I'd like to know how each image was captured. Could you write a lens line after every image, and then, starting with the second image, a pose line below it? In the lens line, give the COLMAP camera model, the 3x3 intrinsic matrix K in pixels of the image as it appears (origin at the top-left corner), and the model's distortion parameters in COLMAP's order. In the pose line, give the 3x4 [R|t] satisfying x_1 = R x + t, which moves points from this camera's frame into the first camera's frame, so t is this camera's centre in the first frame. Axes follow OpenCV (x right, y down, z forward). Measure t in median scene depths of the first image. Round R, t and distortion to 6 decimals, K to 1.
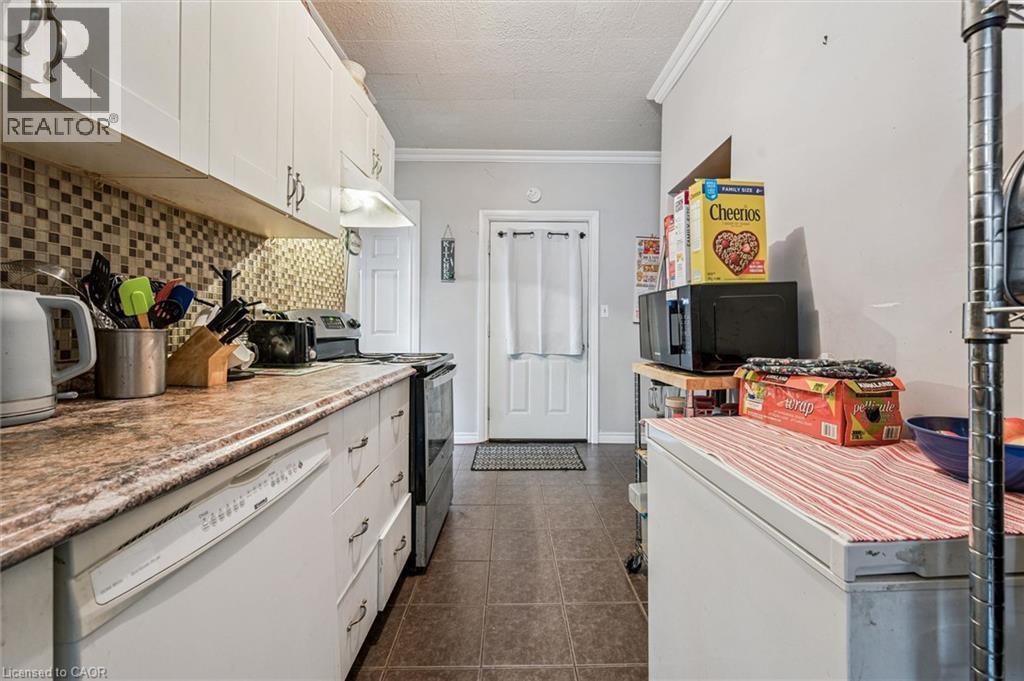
lens RADIAL K [[418.6, 0, 514.3], [0, 418.6, 336.2], [0, 0, 1]] dist [-0.008648, -0.000624]
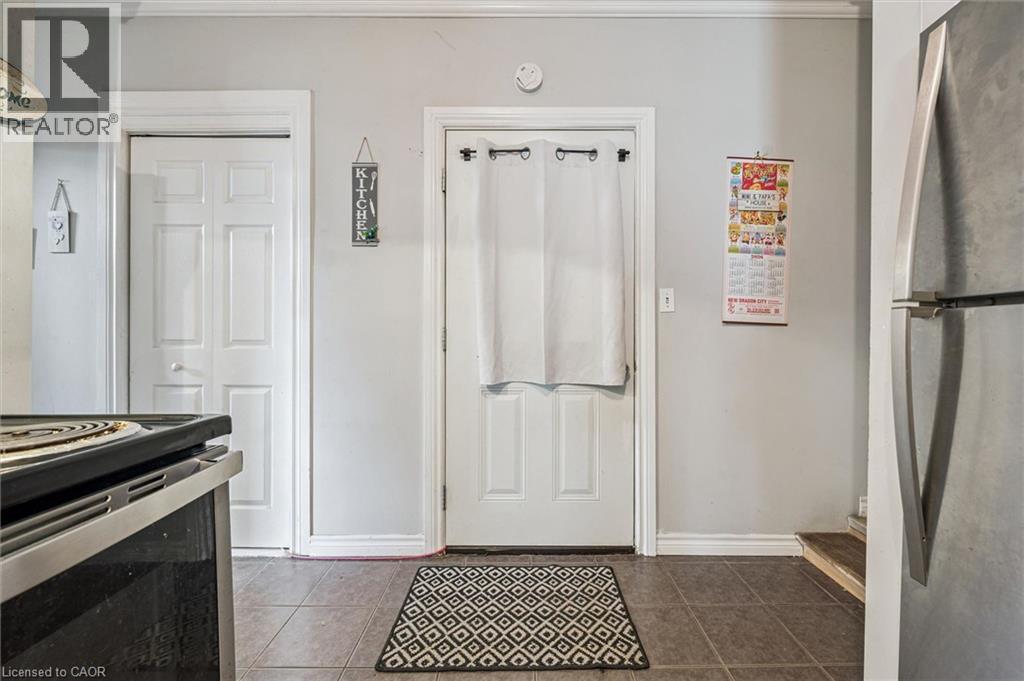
lens RADIAL K [[418.6, 0, 515.4], [0, 418.6, 337.3], [0, 0, 1]] dist [-0.008648, -0.000624]
pose [[0.999862, -0.000817, -0.016570, 0.026182], [0.000697, 0.999973, -0.007271, -0.012647], [0.016576, 0.007259, 0.999836, 0.438412]]
